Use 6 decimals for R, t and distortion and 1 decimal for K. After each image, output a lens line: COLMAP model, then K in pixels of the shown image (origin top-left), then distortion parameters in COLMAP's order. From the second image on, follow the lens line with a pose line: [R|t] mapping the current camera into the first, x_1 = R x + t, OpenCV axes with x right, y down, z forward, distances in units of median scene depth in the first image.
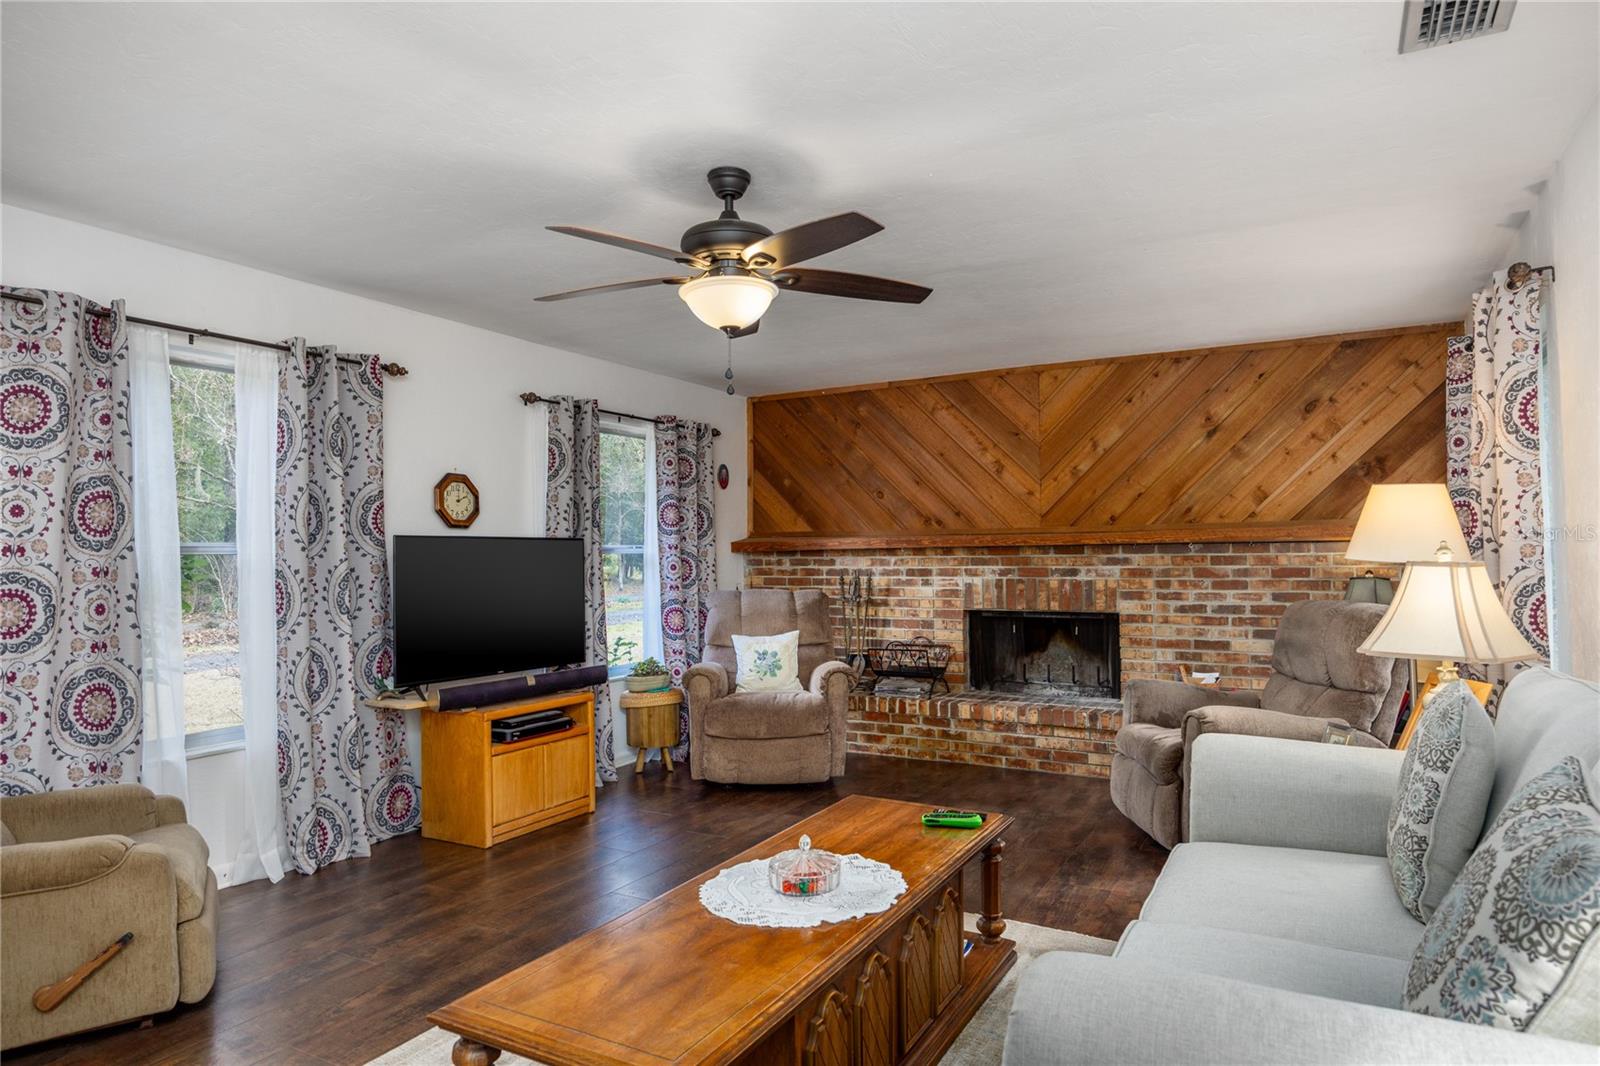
lens RADIAL K [[941.7, 0, 791.1], [0, 941.7, 543.2], [0, 0, 1]] dist [-0.001175, -0.000882]
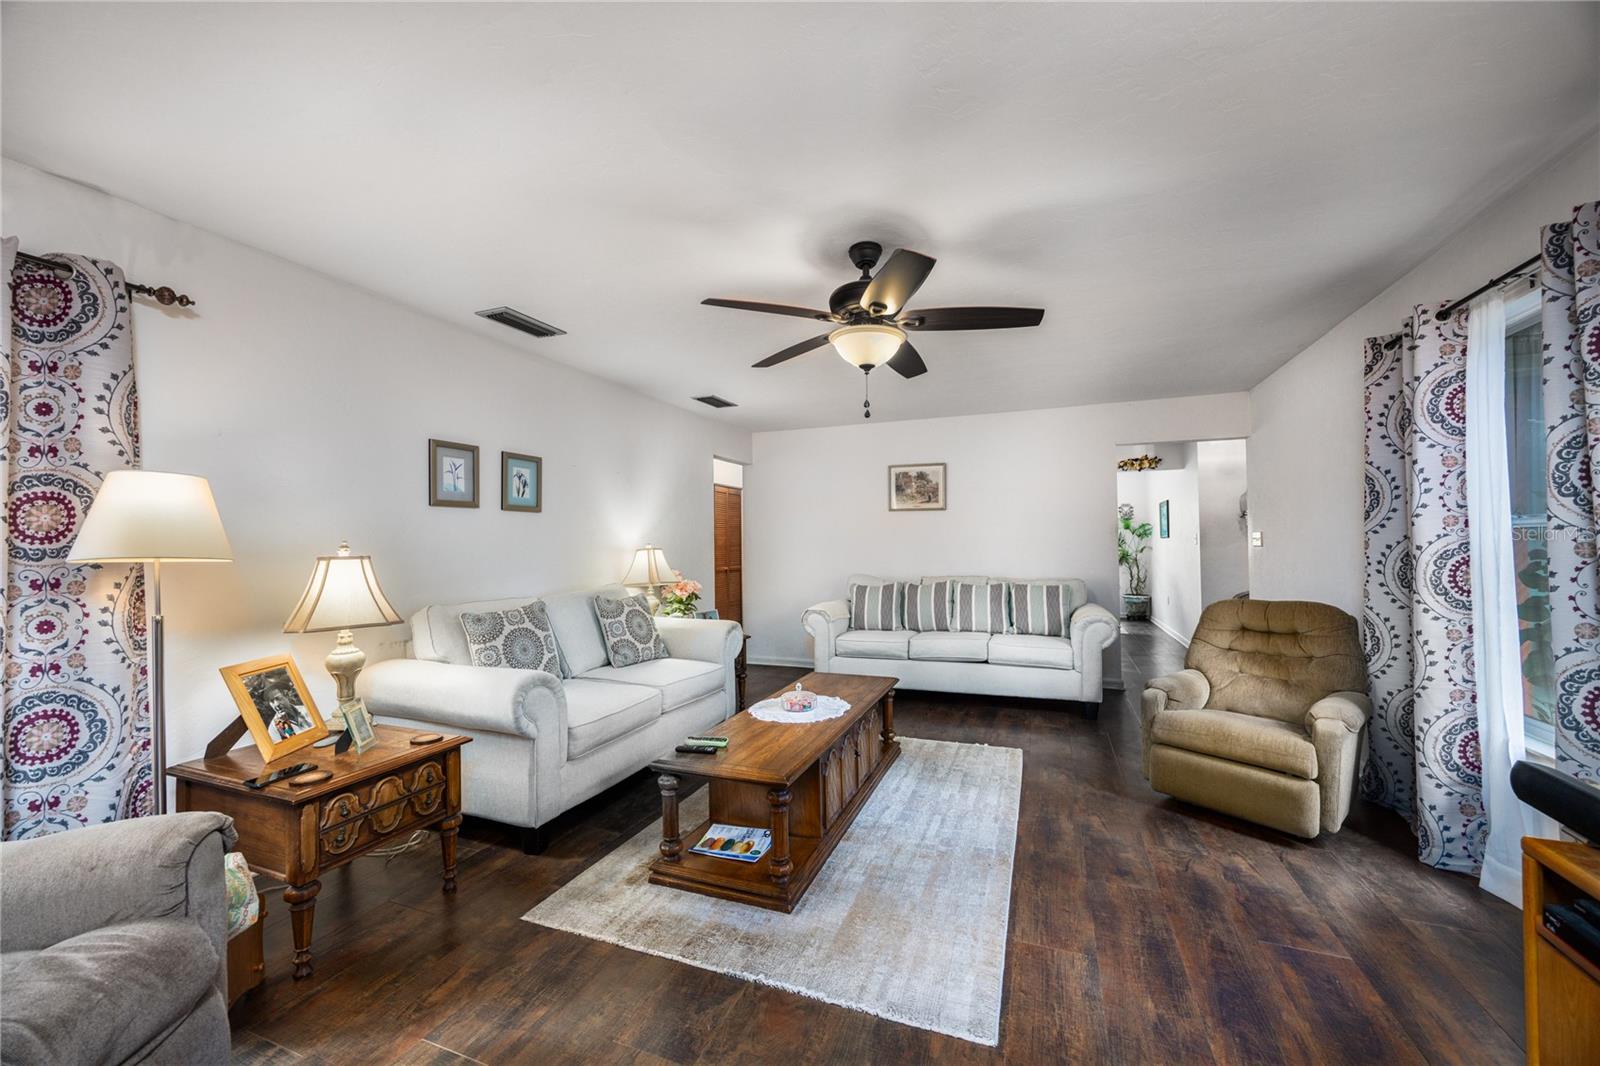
lens RADIAL K [[623.7, 0, 806.4], [0, 623.7, 536.2], [0, 0, 1]] dist [0.000814, -0.000035]
pose [[-0.987218, 0.023129, -0.157687, 0.079535], [0.026298, 0.999491, -0.018044, 0.011537], [0.157189, -0.021960, -0.987324, 0.939302]]
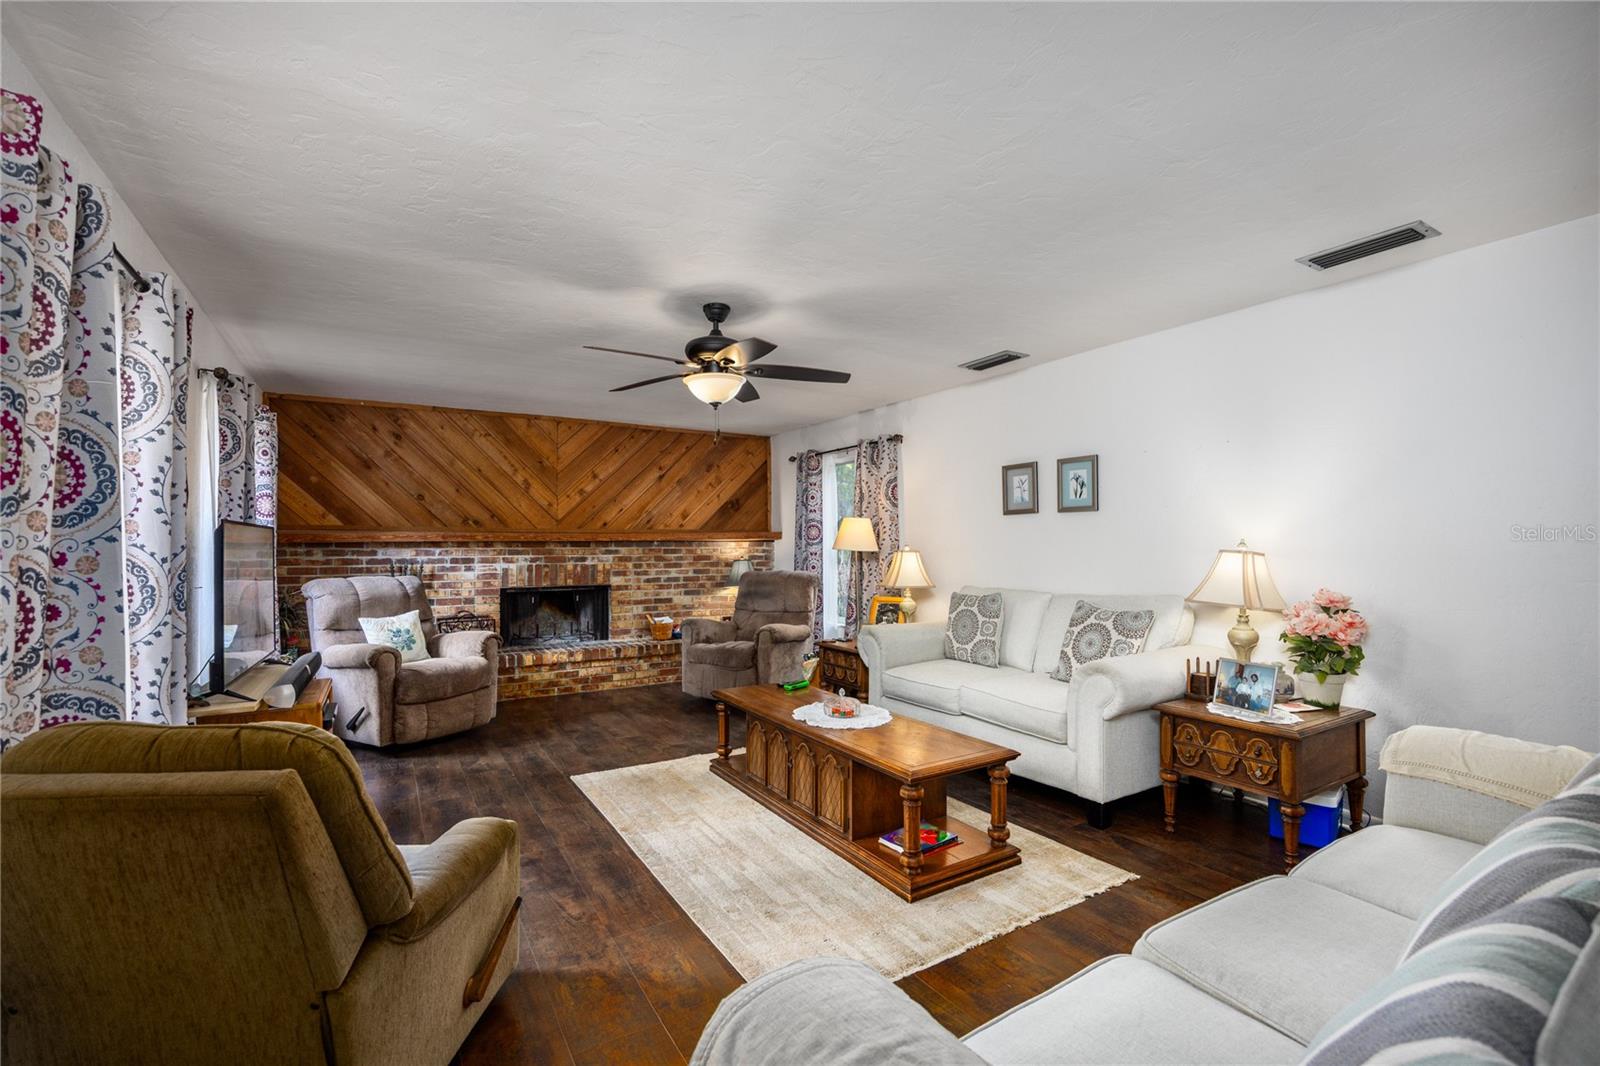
lens RADIAL K [[706.6, 0, 806.3], [0, 706.6, 539.7], [0, 0, 1]] dist [-0.017744, -0.000021]
pose [[0.478710, 0.017354, 0.877801, -0.535603], [-0.012822, 0.999836, -0.012775, 0.009605], [-0.877879, -0.005140, 0.478854, 0.148644]]
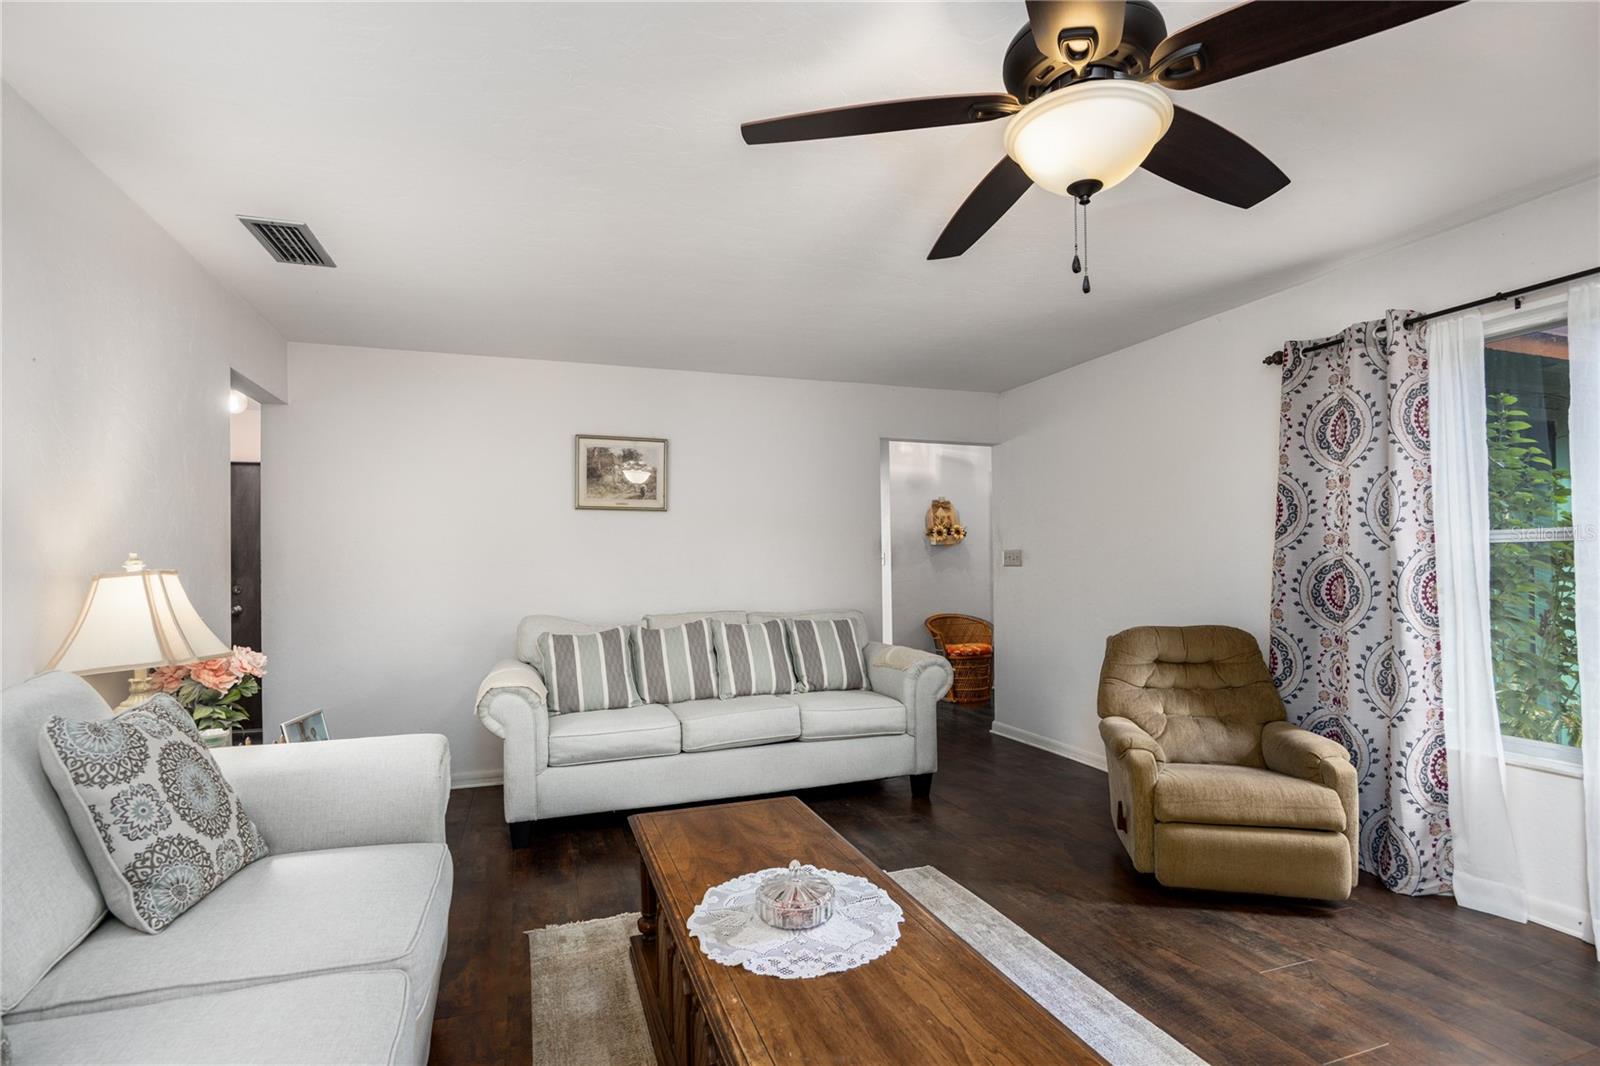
lens RADIAL K [[772.0, 0, 805.4], [0, 772.0, 556.3], [0, 0, 1]] dist [-0.009347, 0.000785]
pose [[-0.642291, 0.015054, -0.766313, 0.231592], [0.025333, 0.999678, -0.001595, 0.008990], [0.766042, -0.020438, -0.642465, 0.605391]]
